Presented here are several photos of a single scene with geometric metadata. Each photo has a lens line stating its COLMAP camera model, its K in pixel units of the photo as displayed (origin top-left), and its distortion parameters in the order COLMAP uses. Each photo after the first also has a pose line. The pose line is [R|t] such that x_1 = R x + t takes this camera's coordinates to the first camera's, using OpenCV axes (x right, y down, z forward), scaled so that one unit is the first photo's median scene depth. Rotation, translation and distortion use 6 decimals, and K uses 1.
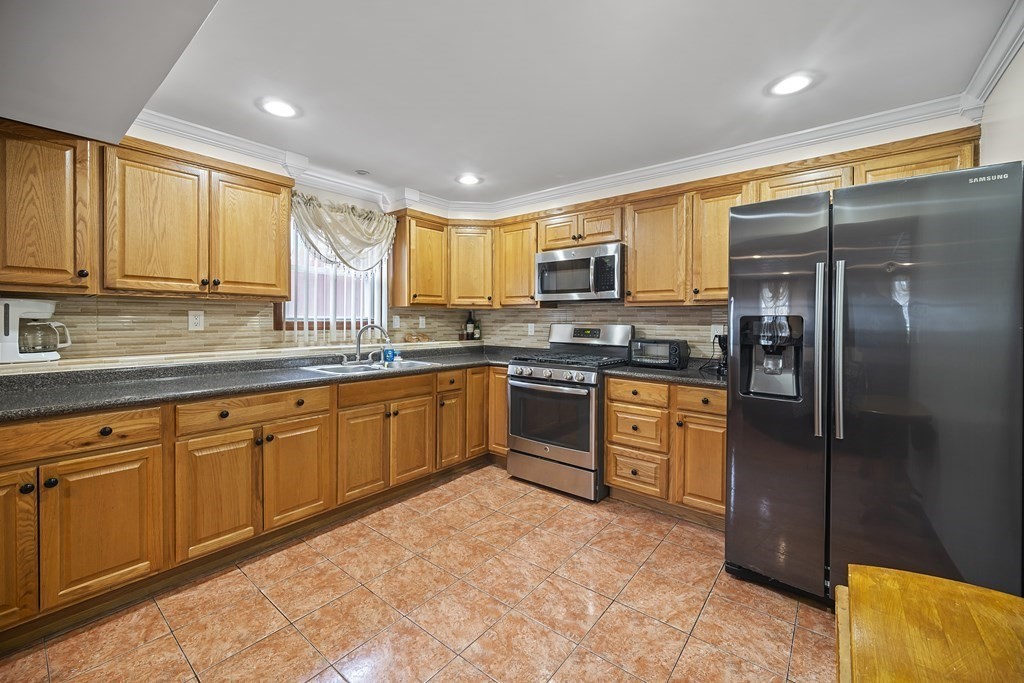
lens RADIAL K [[414.2, 0, 509.6], [0, 414.2, 321.6], [0, 0, 1]] dist [-0.002506, -0.000408]
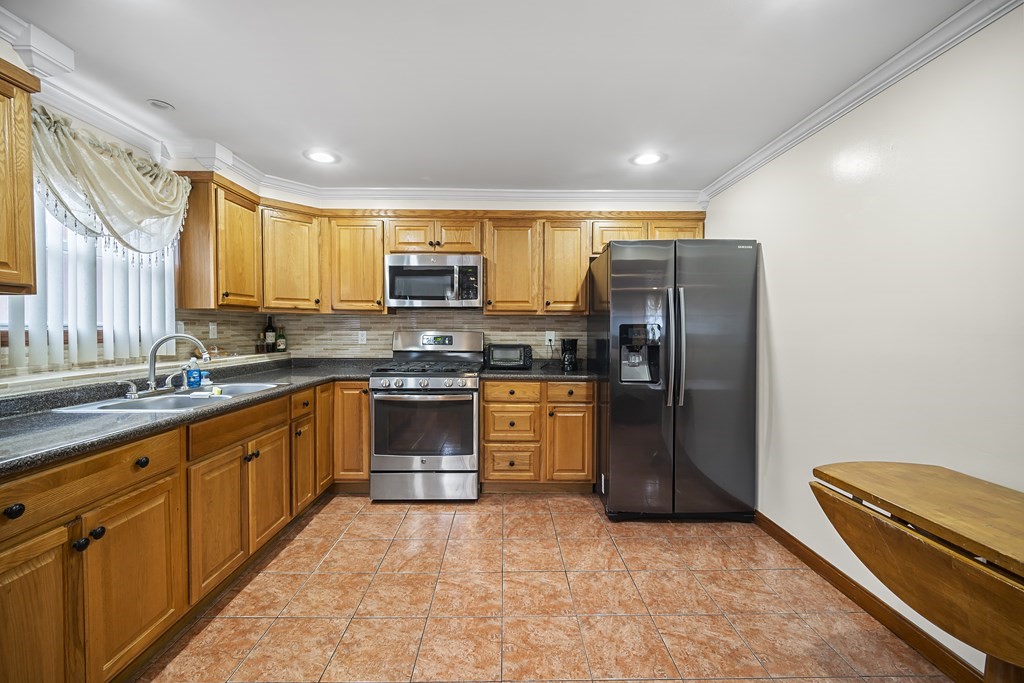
lens RADIAL K [[408.4, 0, 511.0], [0, 408.4, 334.5], [0, 0, 1]] dist [-0.001226, -0.000303]
pose [[0.768782, -0.012777, 0.639383, -0.374281], [0.002937, 0.999860, 0.016449, -0.001990], [-0.639504, -0.010768, 0.768713, 0.148931]]
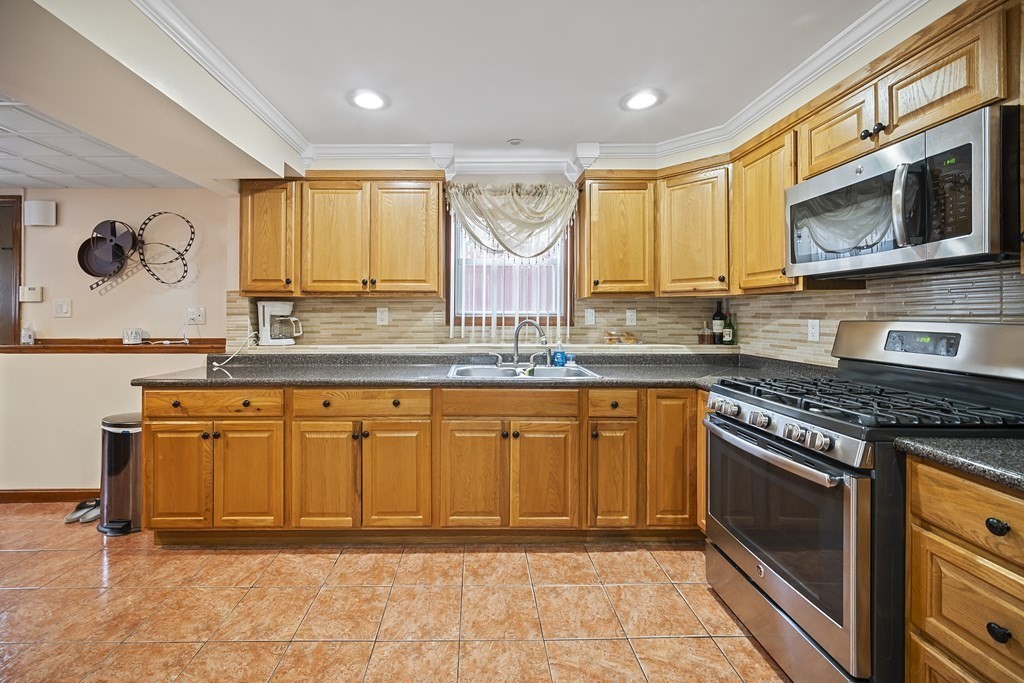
lens RADIAL K [[421.3, 0, 477.4], [0, 421.3, 312.0], [0, 0, 1]] dist [-0.000959, -0.000342]
pose [[0.630794, -0.010031, -0.775886, 0.284481], [0.001985, 0.999934, -0.011314, -0.000210], [0.775948, 0.005596, 0.630772, 0.428128]]
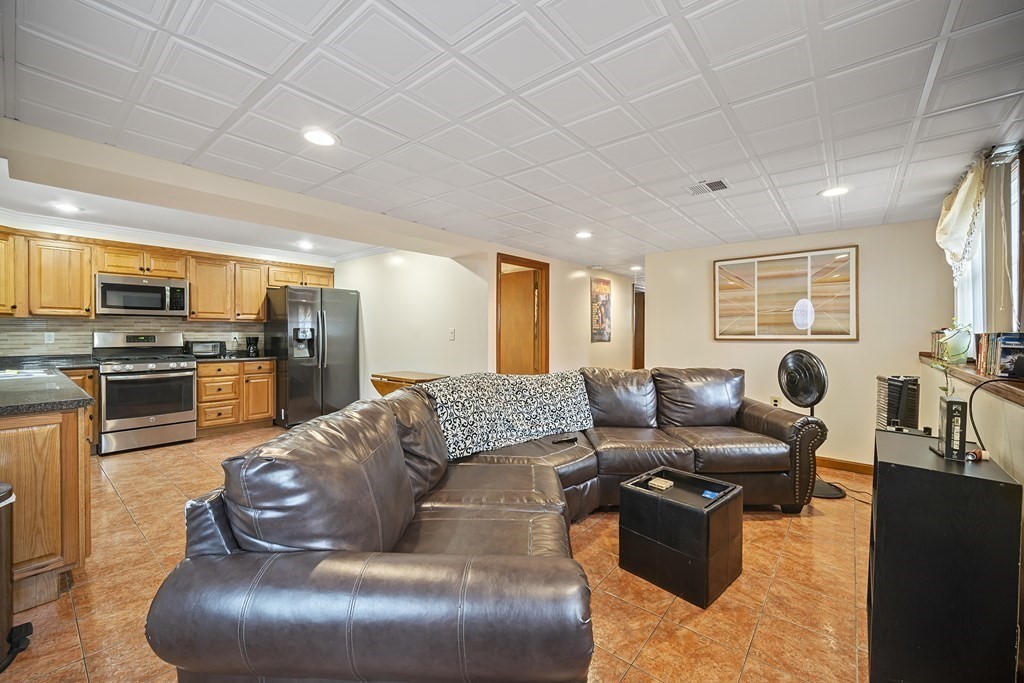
lens RADIAL K [[408.4, 0, 511.0], [0, 408.4, 334.5], [0, 0, 1]] dist [-0.001226, -0.000303]
pose [[0.010568, -0.010358, 0.999891, -1.367100], [0.000647, 0.999946, 0.010352, 0.000515], [-0.999944, 0.000537, 0.010574, -0.270346]]
